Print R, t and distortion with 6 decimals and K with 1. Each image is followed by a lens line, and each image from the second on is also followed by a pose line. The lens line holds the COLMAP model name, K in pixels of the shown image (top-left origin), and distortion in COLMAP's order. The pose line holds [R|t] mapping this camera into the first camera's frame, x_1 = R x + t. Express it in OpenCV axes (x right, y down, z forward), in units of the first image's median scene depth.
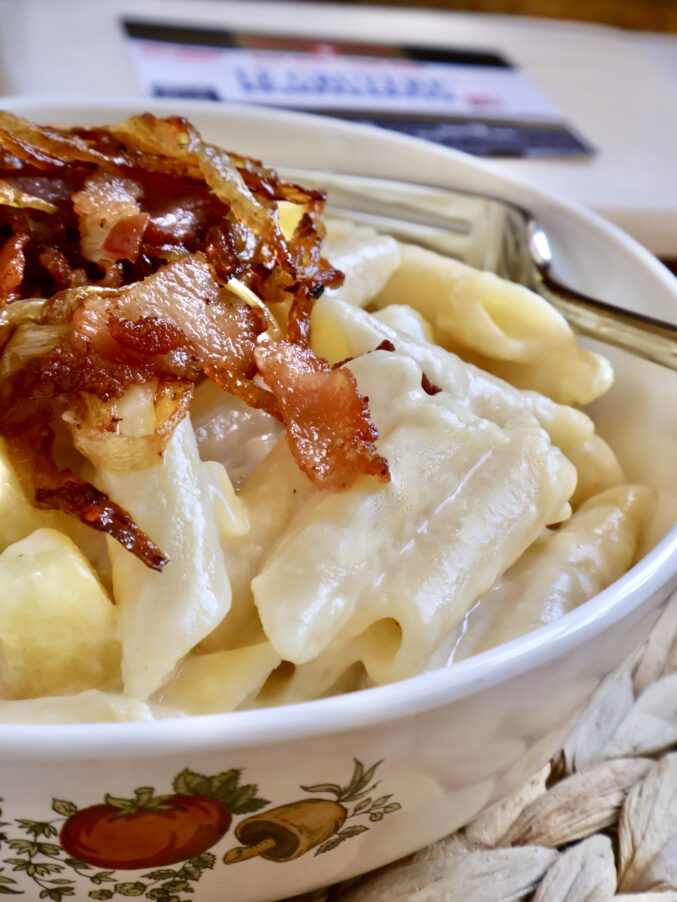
lens RADIAL K [[2069.5, 0, 342.9], [0, 2069.5, 455.5], [0, 0, 1]] dist [0.005428, 0.000000]
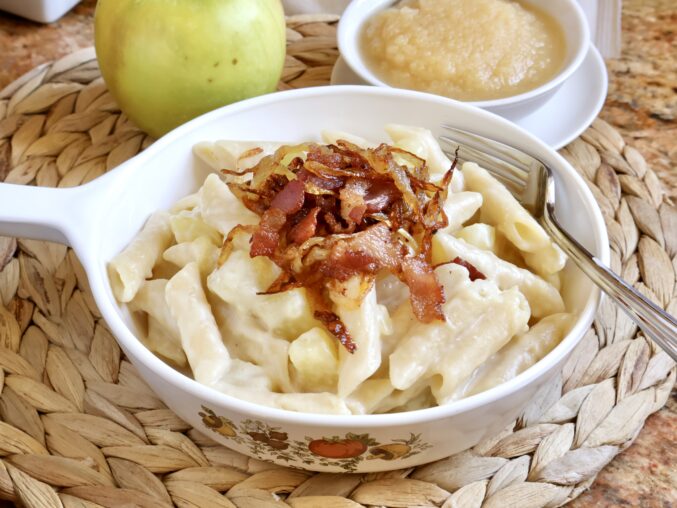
lens RADIAL K [[1553.3, 0, 337.5], [0, 1553.3, 251.7], [0, 0, 1]] dist [0.005428, 0.000000]
pose [[0.976781, 0.097413, -0.190814, 0.253851], [-0.066172, 0.984280, 0.163751, -0.385807], [0.203766, -0.147322, 0.967872, -0.918513]]
